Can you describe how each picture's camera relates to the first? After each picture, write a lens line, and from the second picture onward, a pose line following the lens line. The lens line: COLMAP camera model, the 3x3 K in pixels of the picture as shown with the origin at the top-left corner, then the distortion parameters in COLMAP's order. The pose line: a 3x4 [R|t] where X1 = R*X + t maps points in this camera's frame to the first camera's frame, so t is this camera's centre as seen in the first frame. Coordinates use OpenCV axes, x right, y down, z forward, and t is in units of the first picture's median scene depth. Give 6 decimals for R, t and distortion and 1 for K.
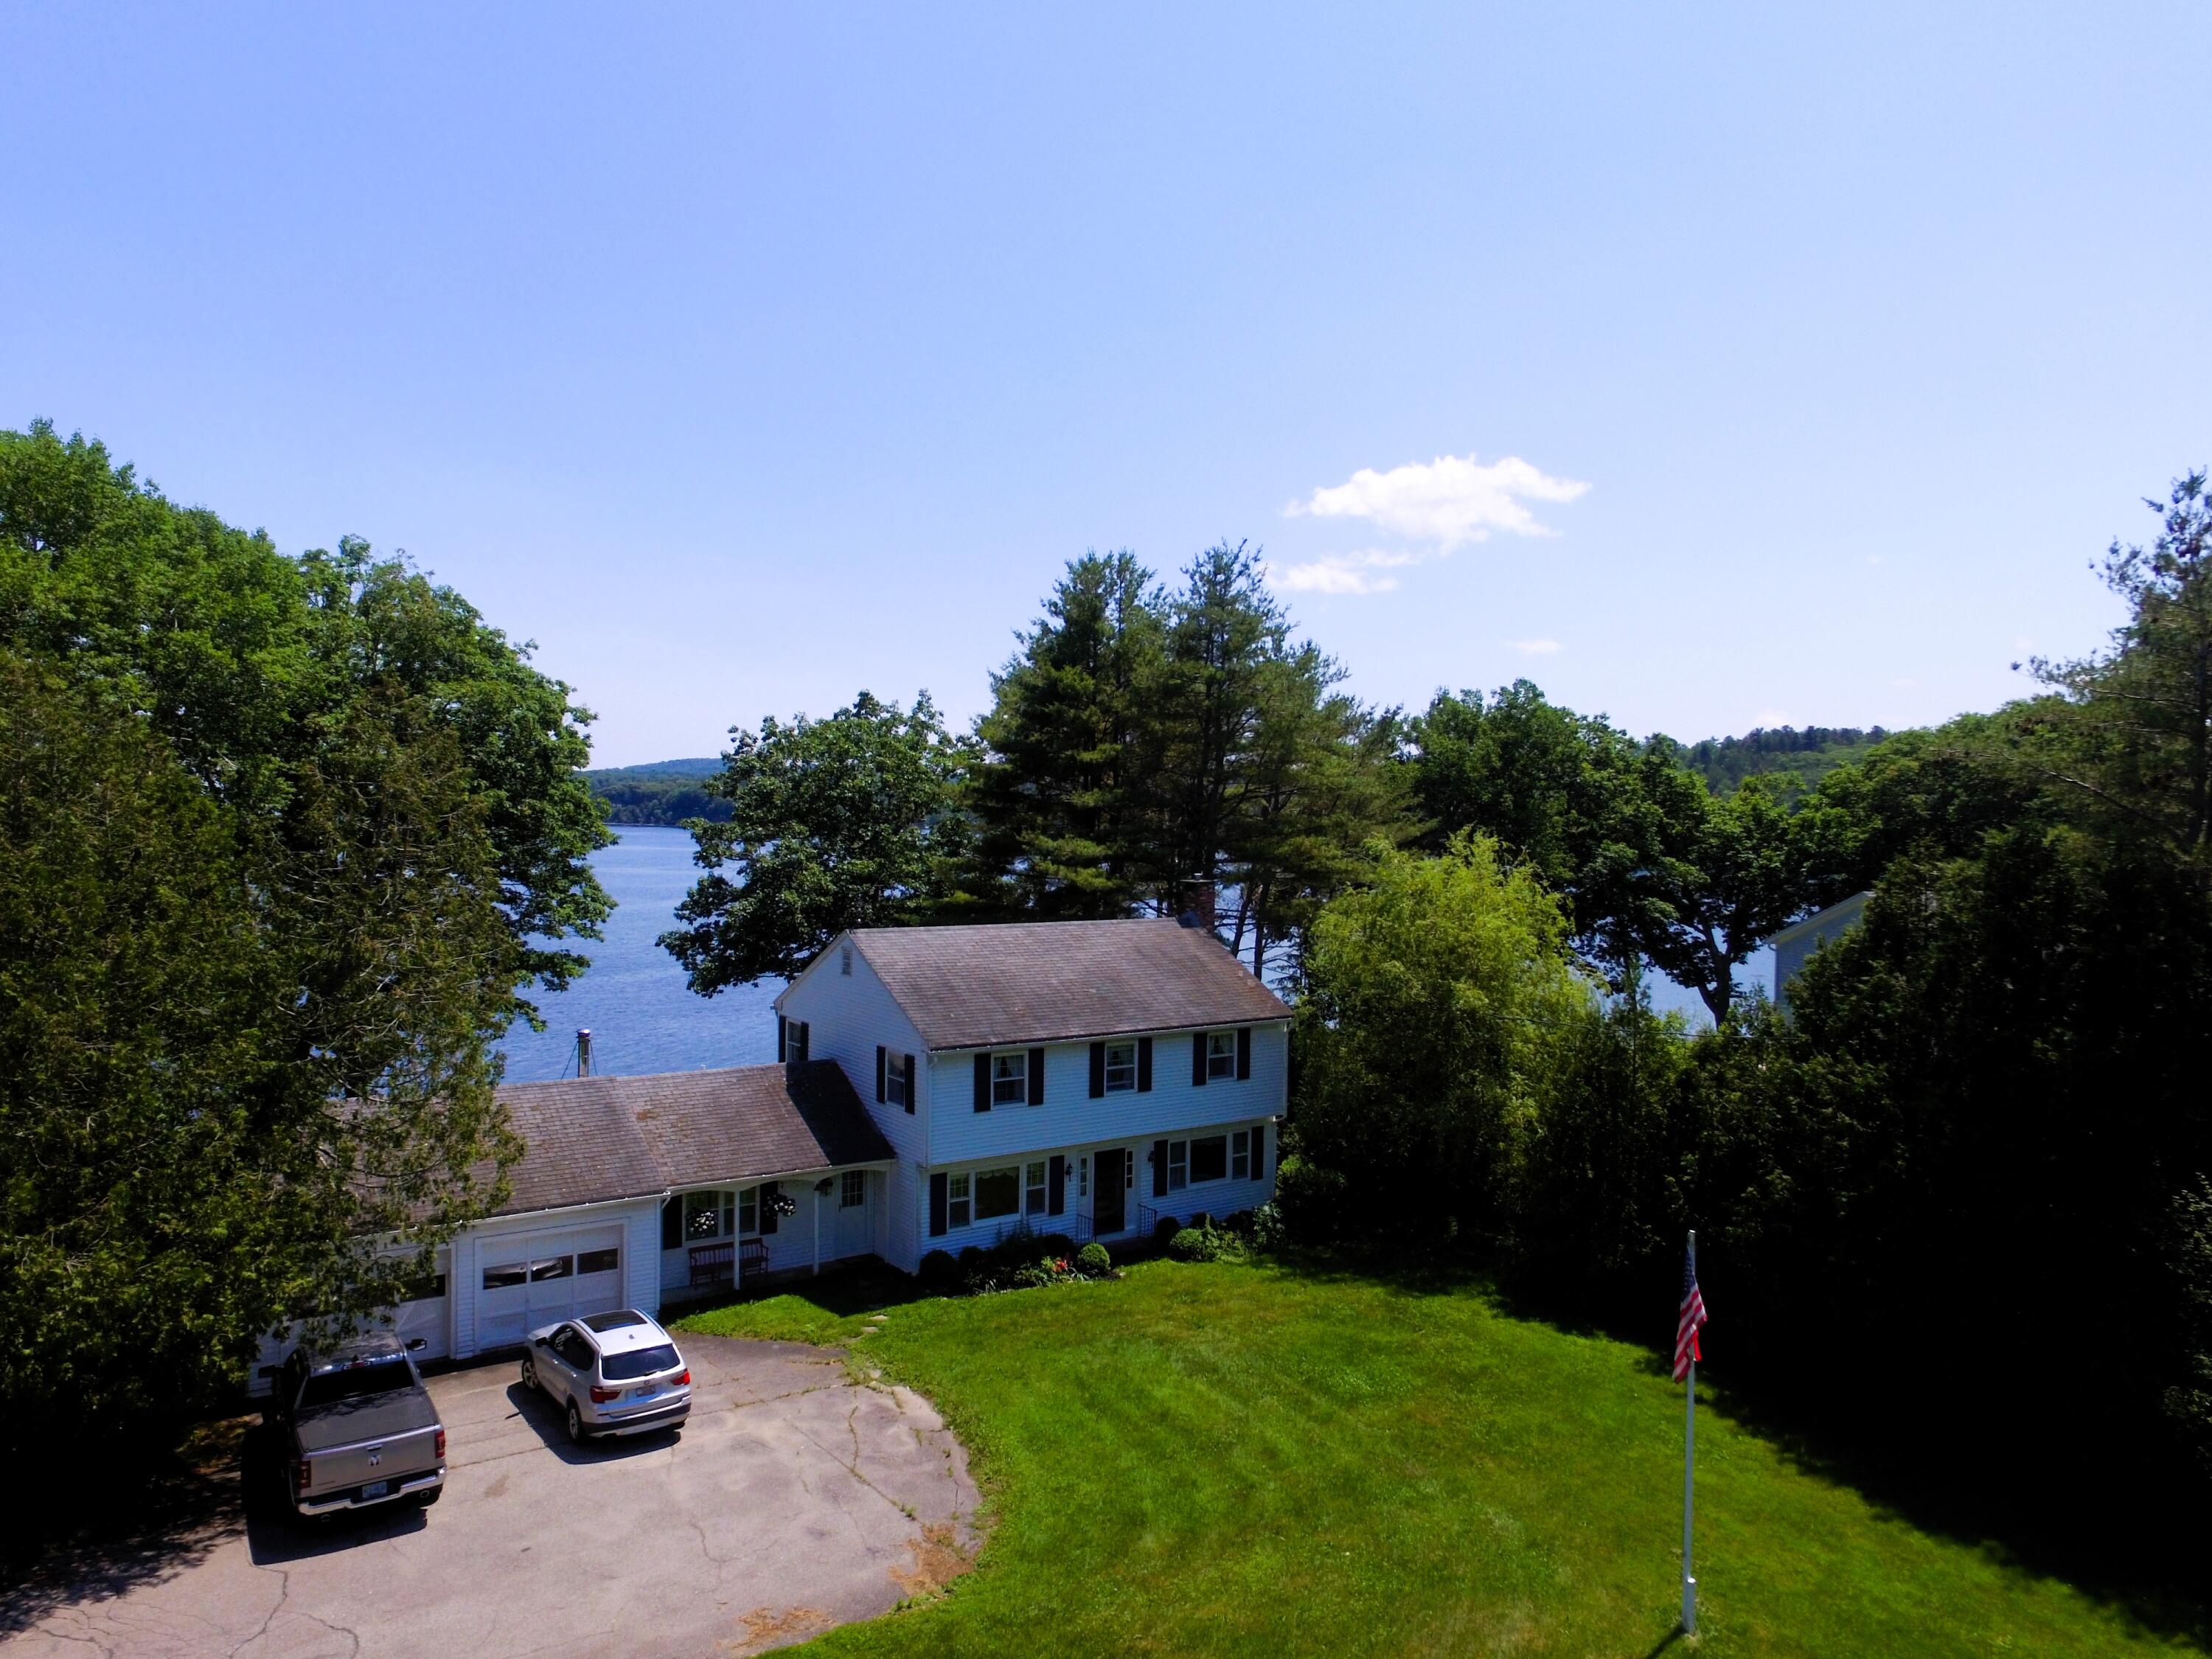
lens RADIAL K [[1441.9, 0, 1106.0], [0, 1441.9, 829.5], [0, 0, 1]] dist [-0.001055, 0.001264]
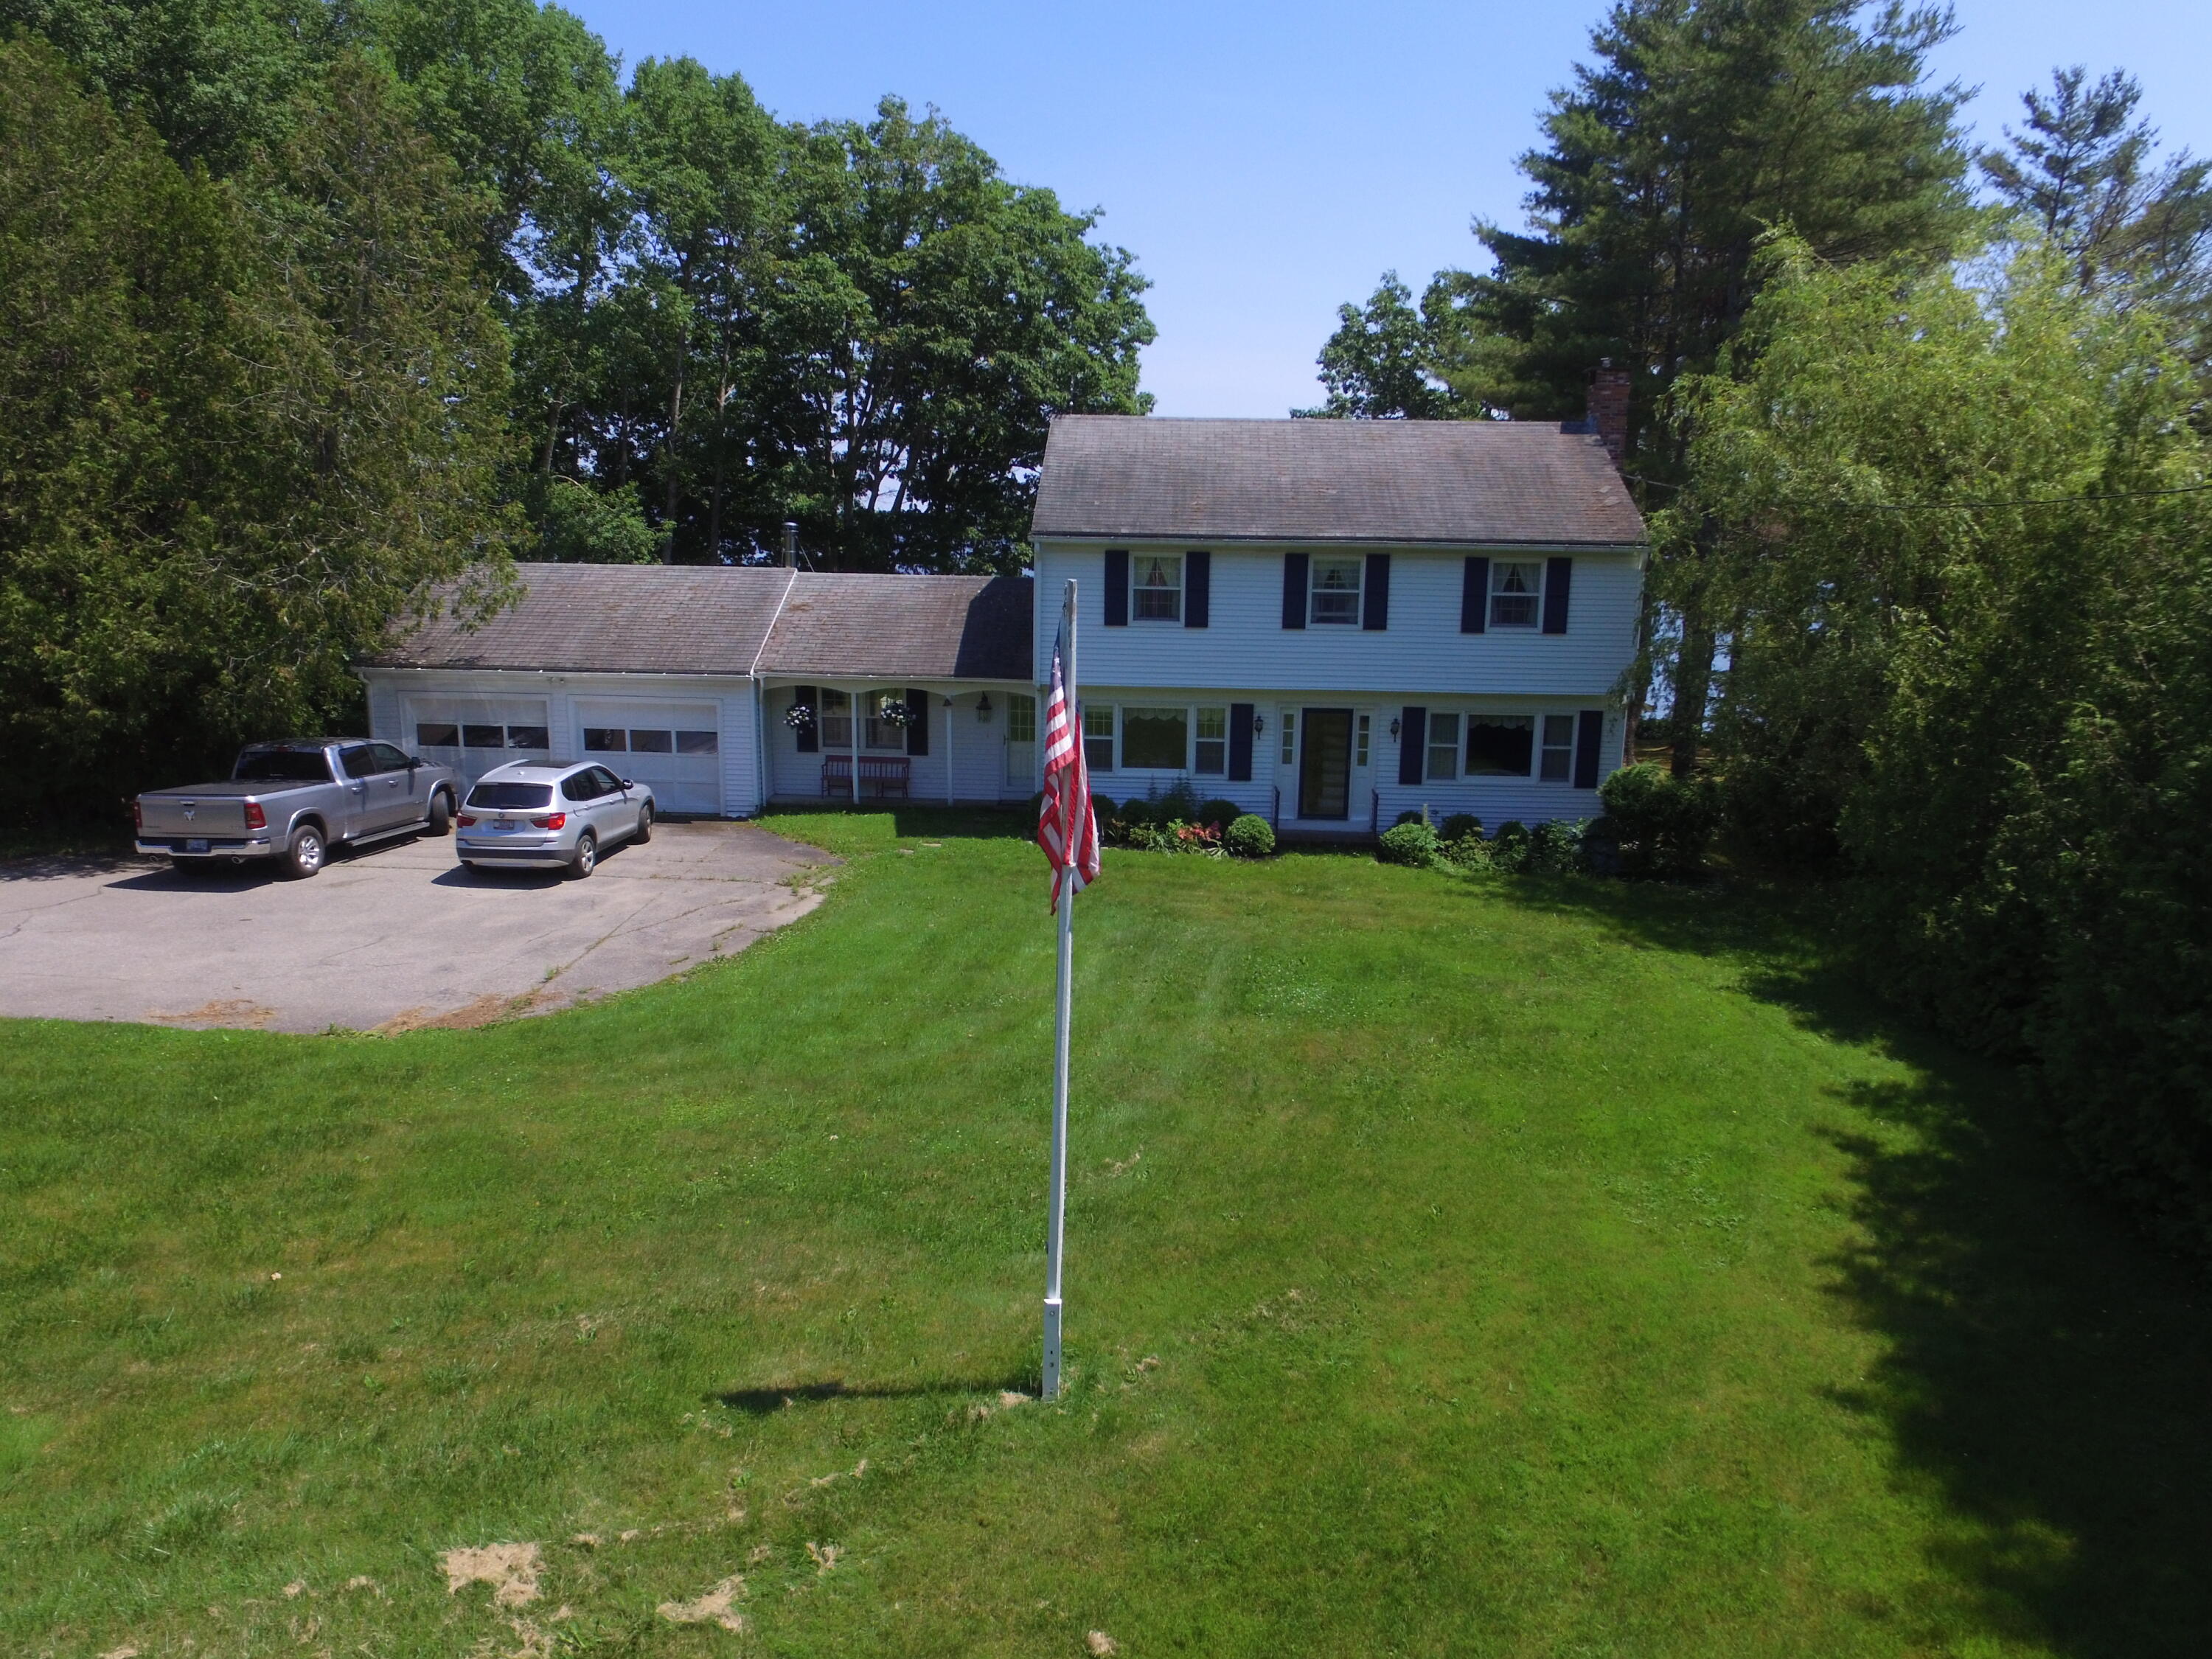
lens RADIAL K [[1455.3, 0, 1115.9], [0, 1455.3, 826.4], [0, 0, 1]] dist [-0.013768, 0.001559]
pose [[0.801675, 0.123684, -0.584824, 0.383844], [-0.011315, 0.981324, 0.192029, 0.150093], [0.597652, -0.147328, 0.788103, 0.363363]]
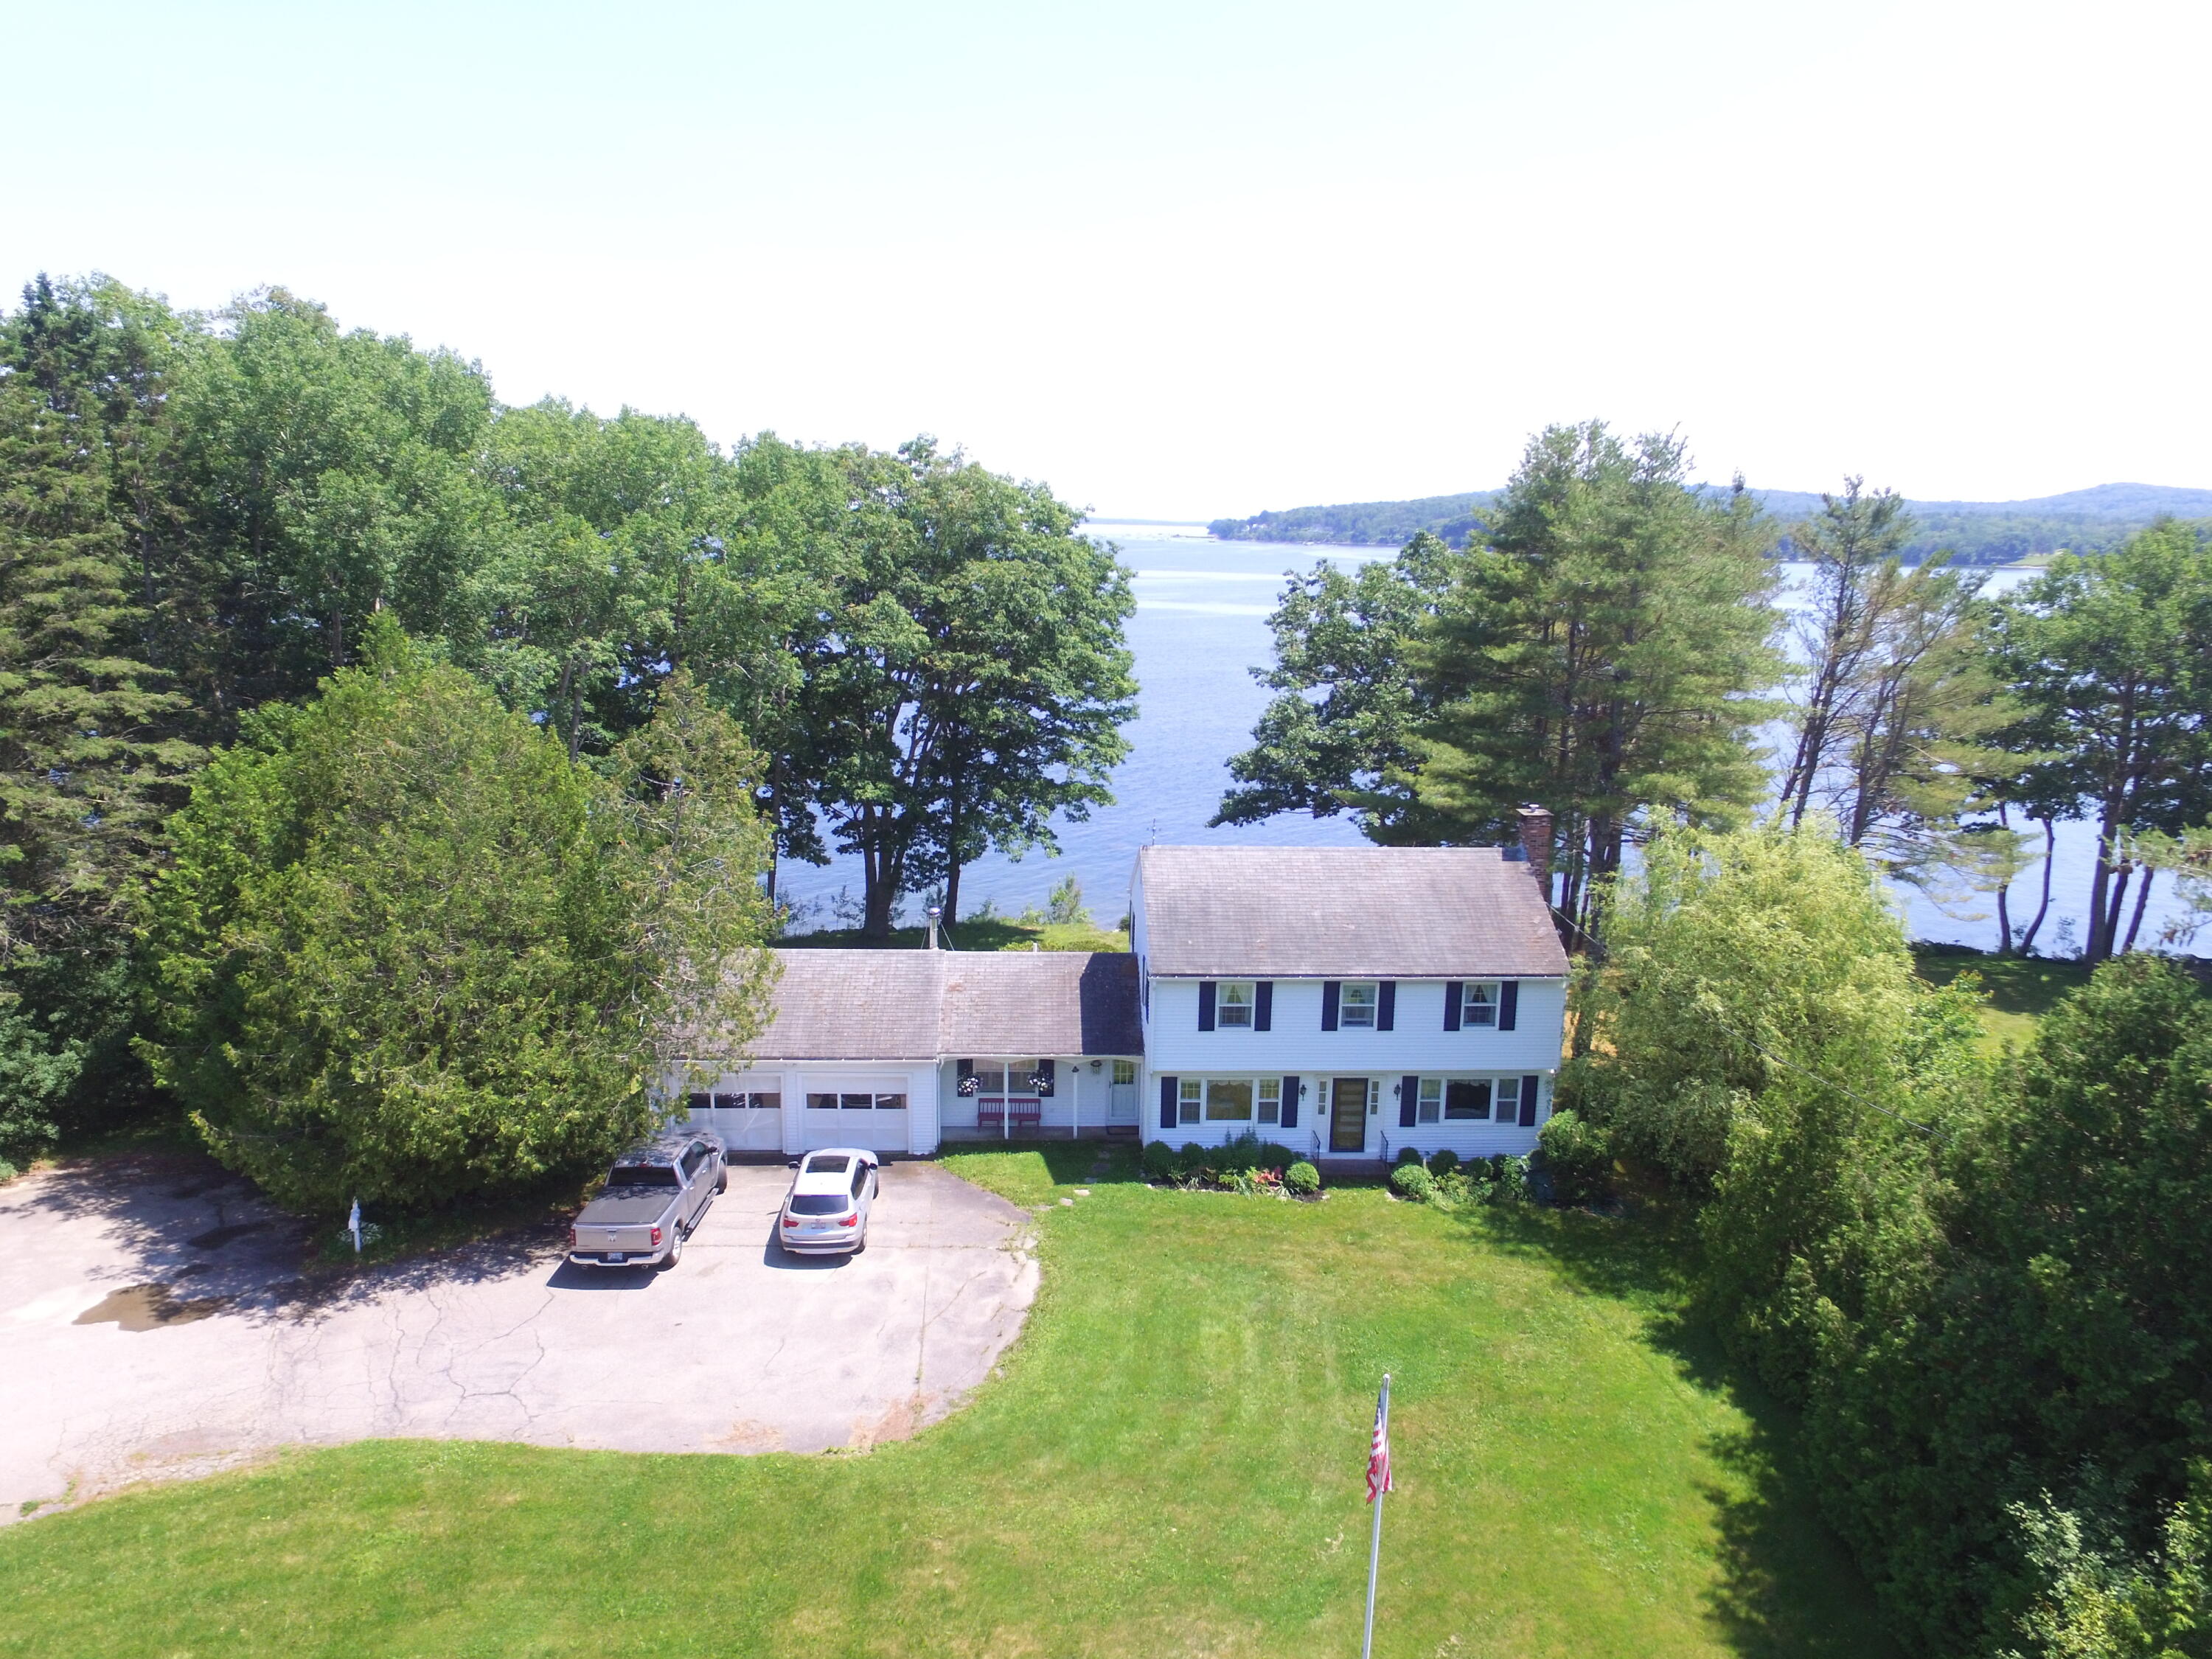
lens RADIAL K [[1429.3, 0, 1113.0], [0, 1429.3, 834.8], [0, 0, 1]] dist [-0.010138, -0.000930]
pose [[0.848587, 0.108314, -0.517850, 0.403242], [-0.010424, 0.982051, 0.188326, -0.157821], [0.528954, -0.154413, 0.834485, 0.068061]]
